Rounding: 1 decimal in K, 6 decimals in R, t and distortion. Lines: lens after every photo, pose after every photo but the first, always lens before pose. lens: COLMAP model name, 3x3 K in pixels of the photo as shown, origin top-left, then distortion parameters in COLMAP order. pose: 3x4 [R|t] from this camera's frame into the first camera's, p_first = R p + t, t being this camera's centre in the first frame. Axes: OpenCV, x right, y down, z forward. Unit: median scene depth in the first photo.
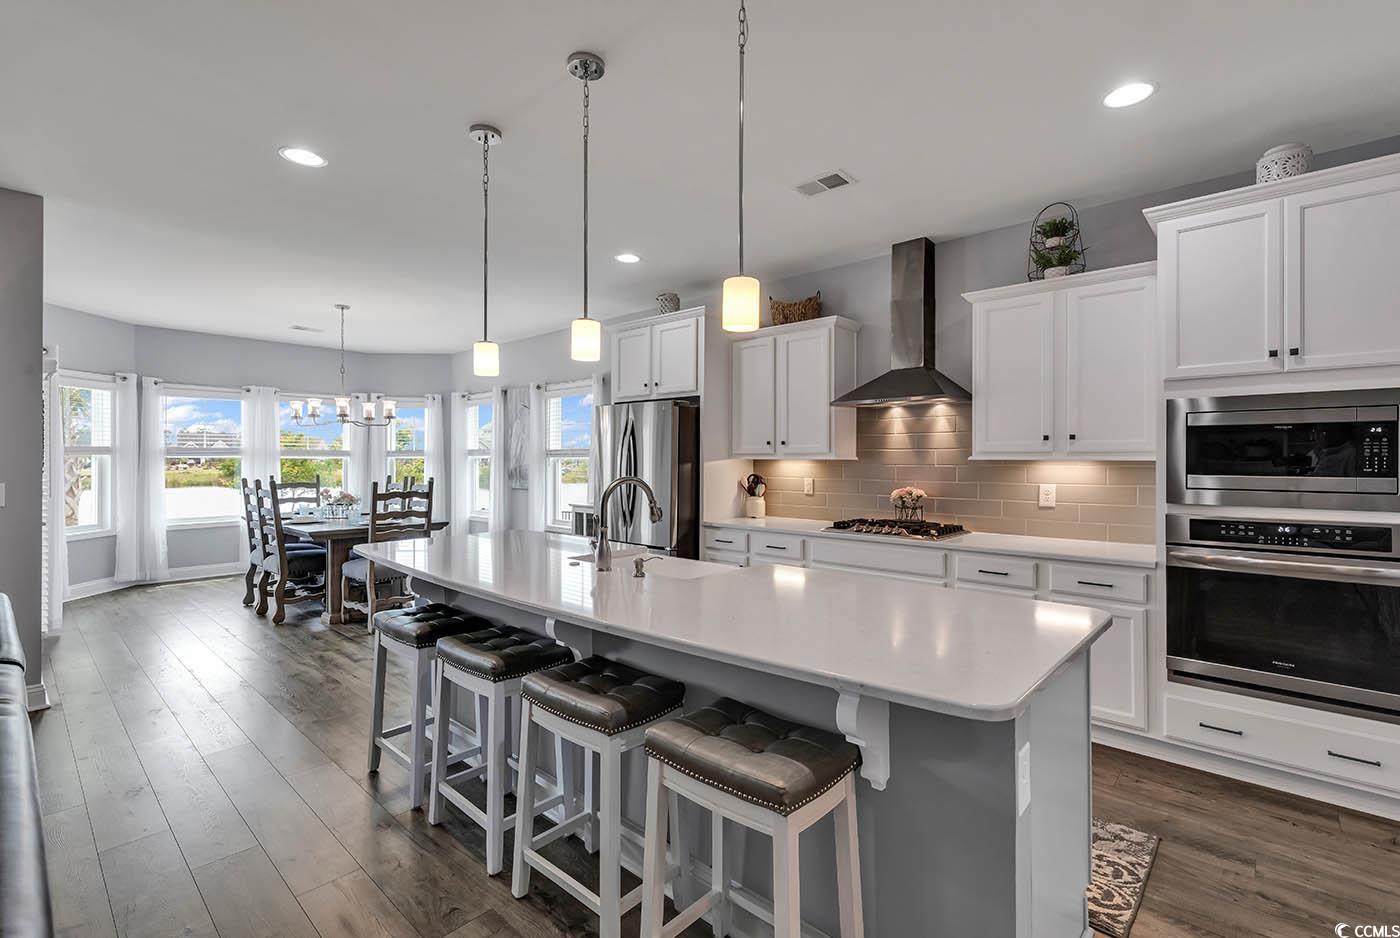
lens RADIAL K [[623.5, 0, 713.6], [0, 623.5, 461.3], [0, 0, 1]] dist [0.002750, 0.000090]
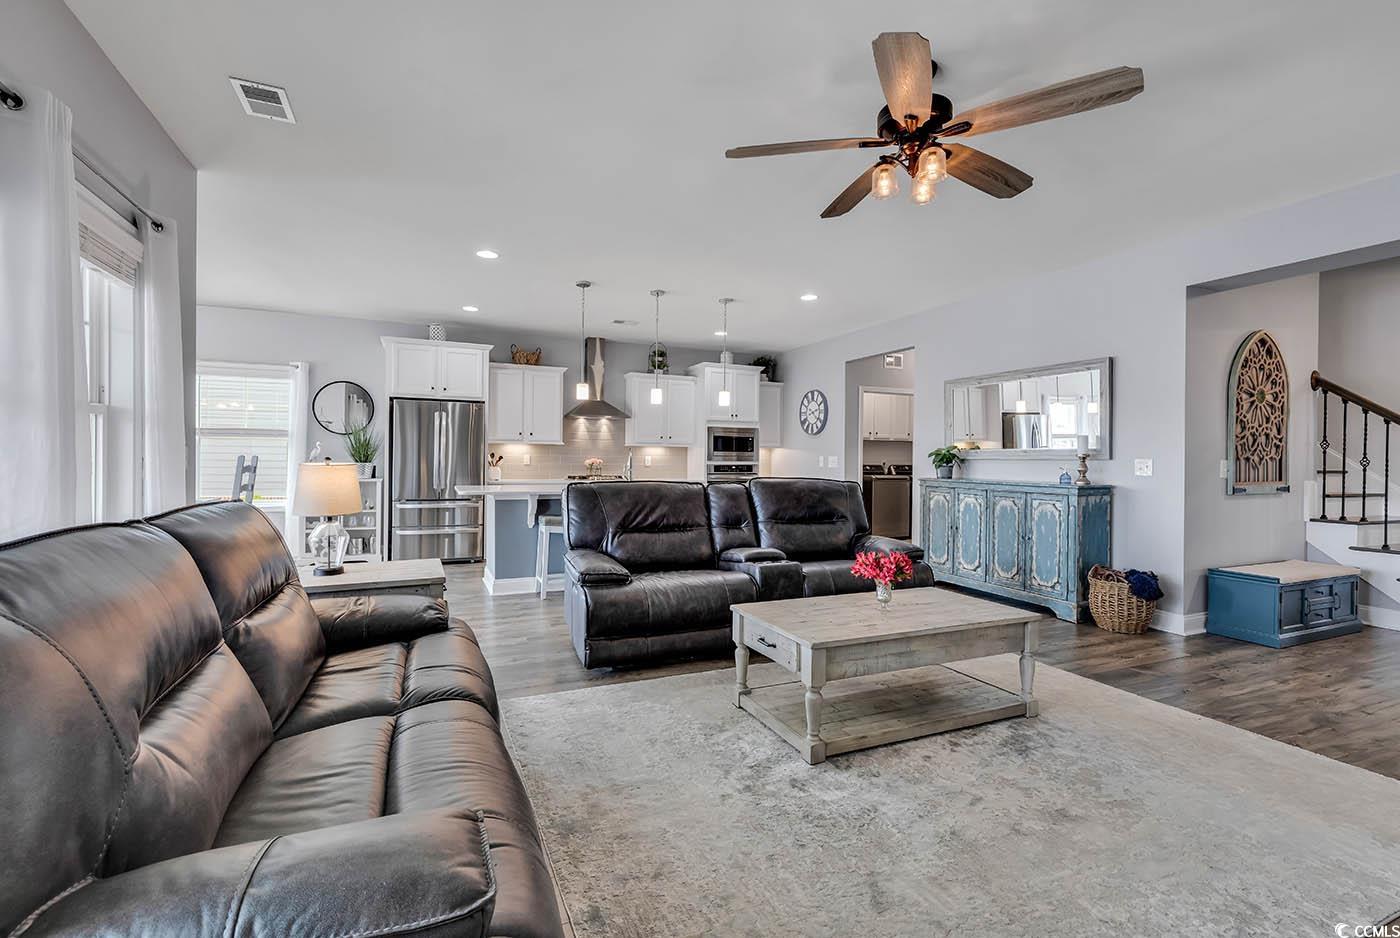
lens RADIAL K [[625.5, 0, 701.4], [0, 625.5, 467.6], [0, 0, 1]] dist [0.002393, 0.000310]
pose [[0.420234, -0.012151, 0.907334, -0.980659], [-0.008808, 0.999809, 0.017469, 0.022414], [-0.907373, -0.015333, 0.420047, -0.121372]]
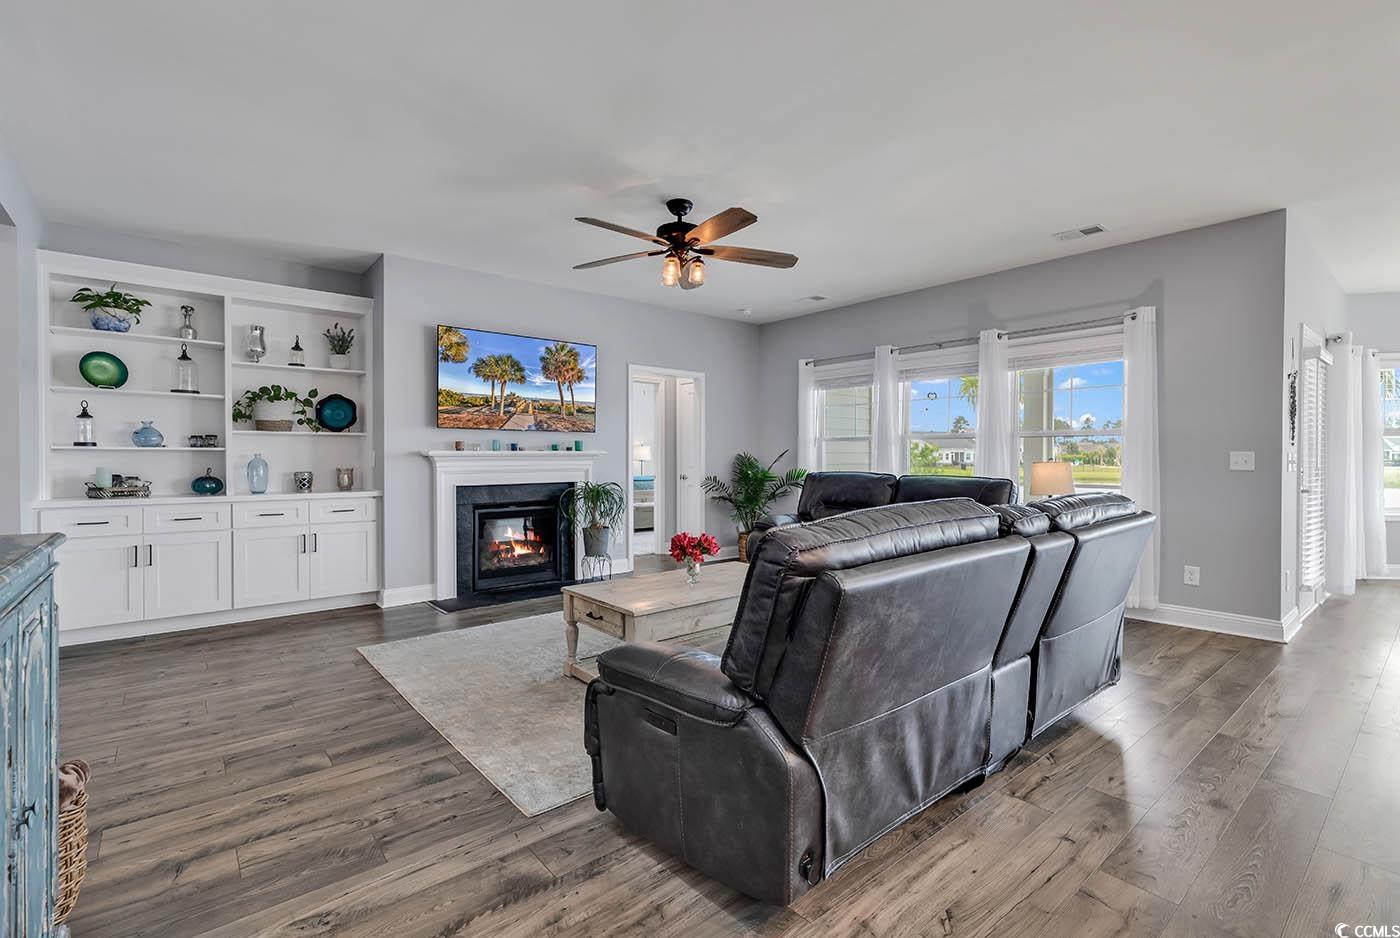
lens RADIAL K [[631.8, 0, 706.2], [0, 631.8, 476.1], [0, 0, 1]] dist [0.009769, 0.000588]
pose [[-0.148384, 0.029043, -0.988503, 0.157713], [-0.005202, 0.999532, 0.030148, 0.023563], [0.988916, 0.009616, -0.148164, 0.061615]]
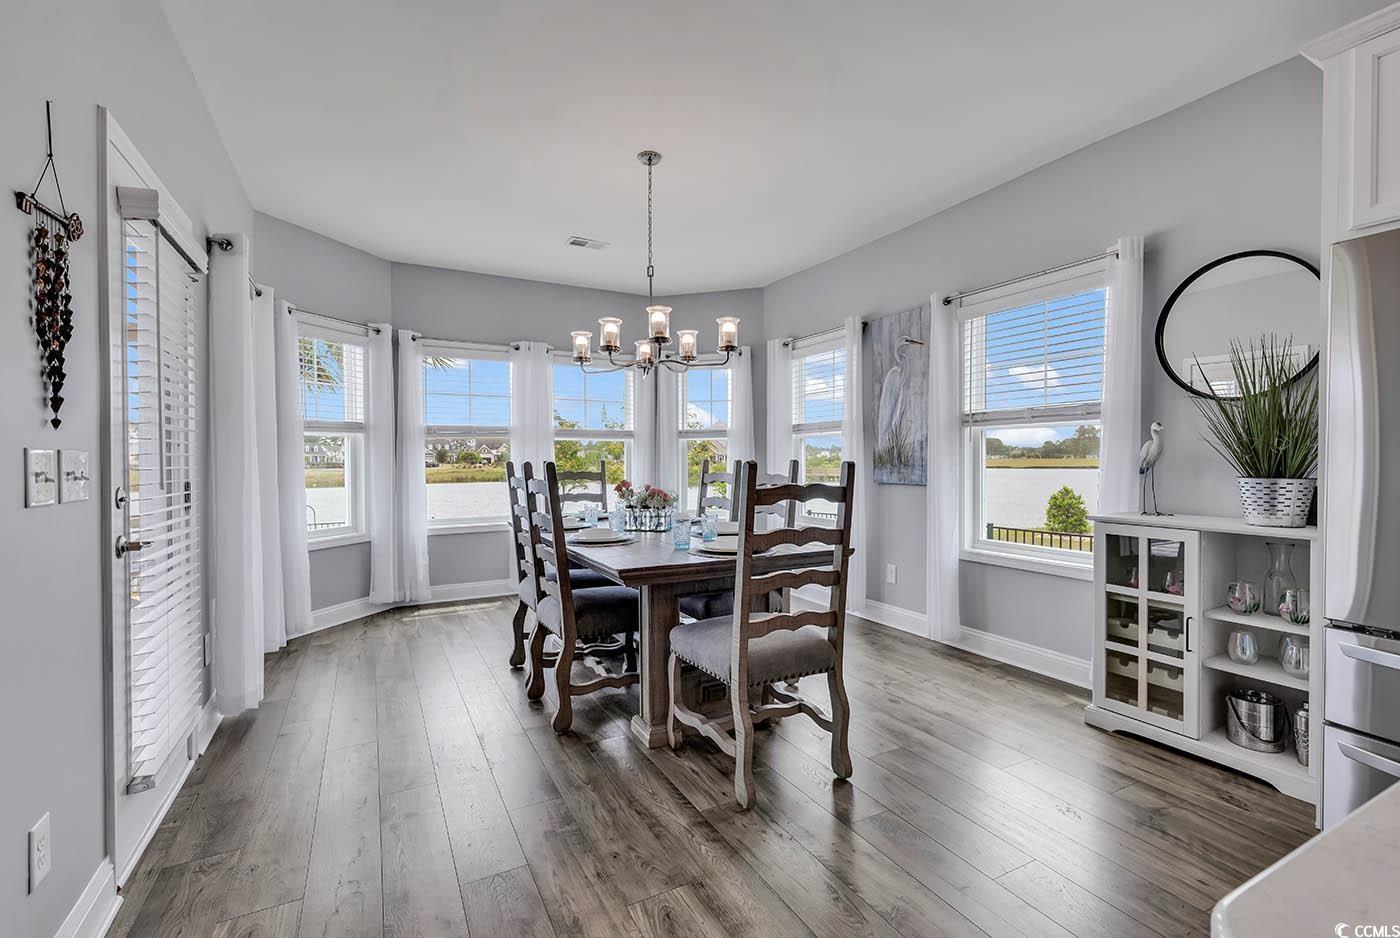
lens RADIAL K [[625.5, 0, 701.4], [0, 625.5, 467.6], [0, 0, 1]] dist [0.002393, 0.000310]
pose [[0.934296, -0.001916, -0.356493, -0.346697], [0.006327, 0.999917, 0.011208, 0.026425], [0.356442, -0.012727, 0.934231, 0.479712]]
